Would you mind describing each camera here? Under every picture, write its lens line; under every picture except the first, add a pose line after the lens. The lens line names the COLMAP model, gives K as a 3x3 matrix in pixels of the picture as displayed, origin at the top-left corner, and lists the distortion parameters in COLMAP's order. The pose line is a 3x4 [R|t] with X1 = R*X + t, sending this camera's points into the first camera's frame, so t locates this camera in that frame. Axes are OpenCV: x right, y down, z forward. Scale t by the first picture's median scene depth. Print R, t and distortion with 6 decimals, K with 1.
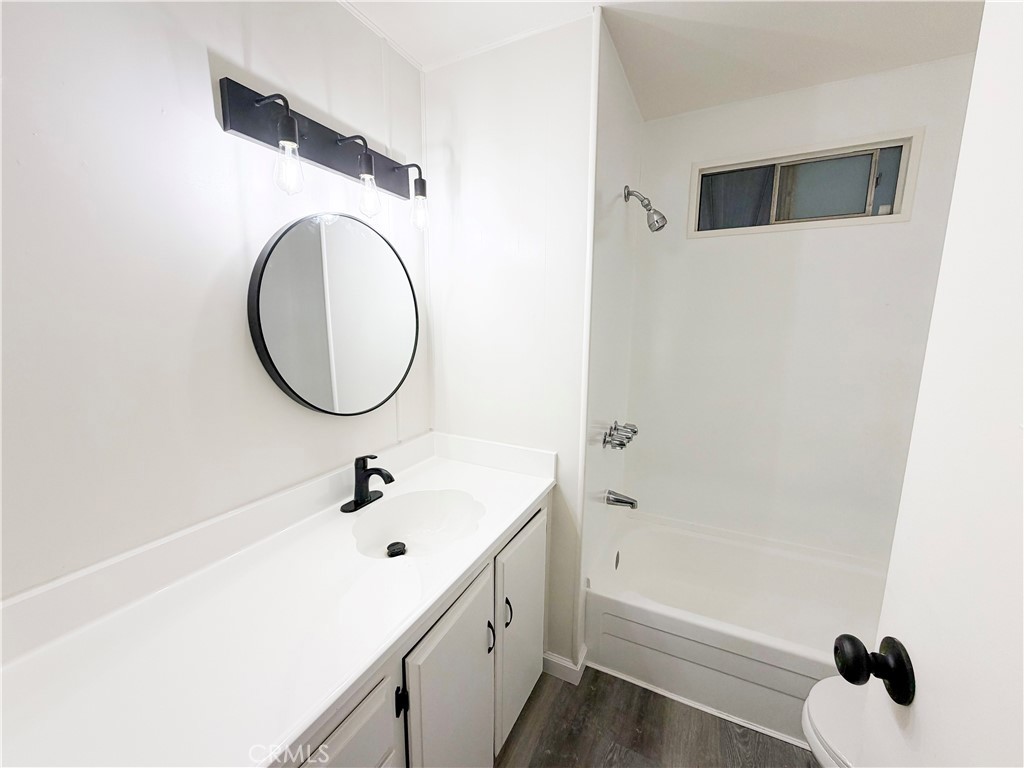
lens RADIAL K [[408.8, 0, 510.2], [0, 408.8, 382.8], [0, 0, 1]] dist [0.001613, -0.000506]
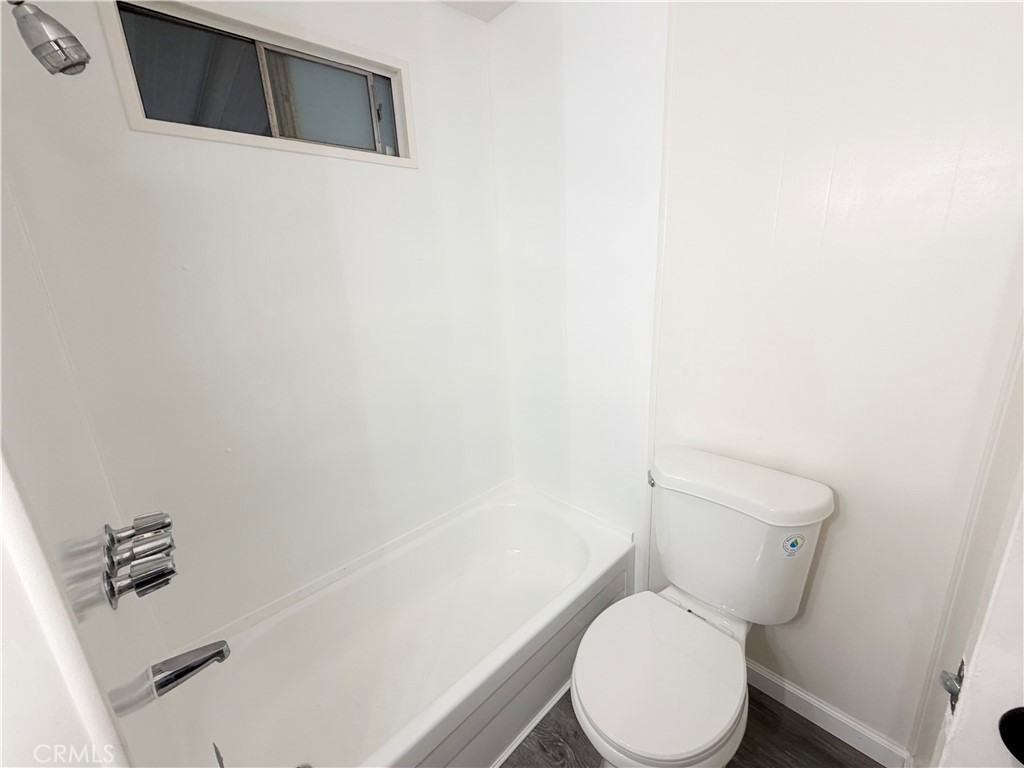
lens RADIAL K [[408.8, 0, 504.5], [0, 408.8, 388.0], [0, 0, 1]] dist [0.001613, -0.000506]
pose [[0.351405, -0.271782, 0.895907, 0.056762], [0.212908, 0.955063, 0.206217, -0.057185], [-0.911693, 0.118280, 0.393478, 0.455131]]
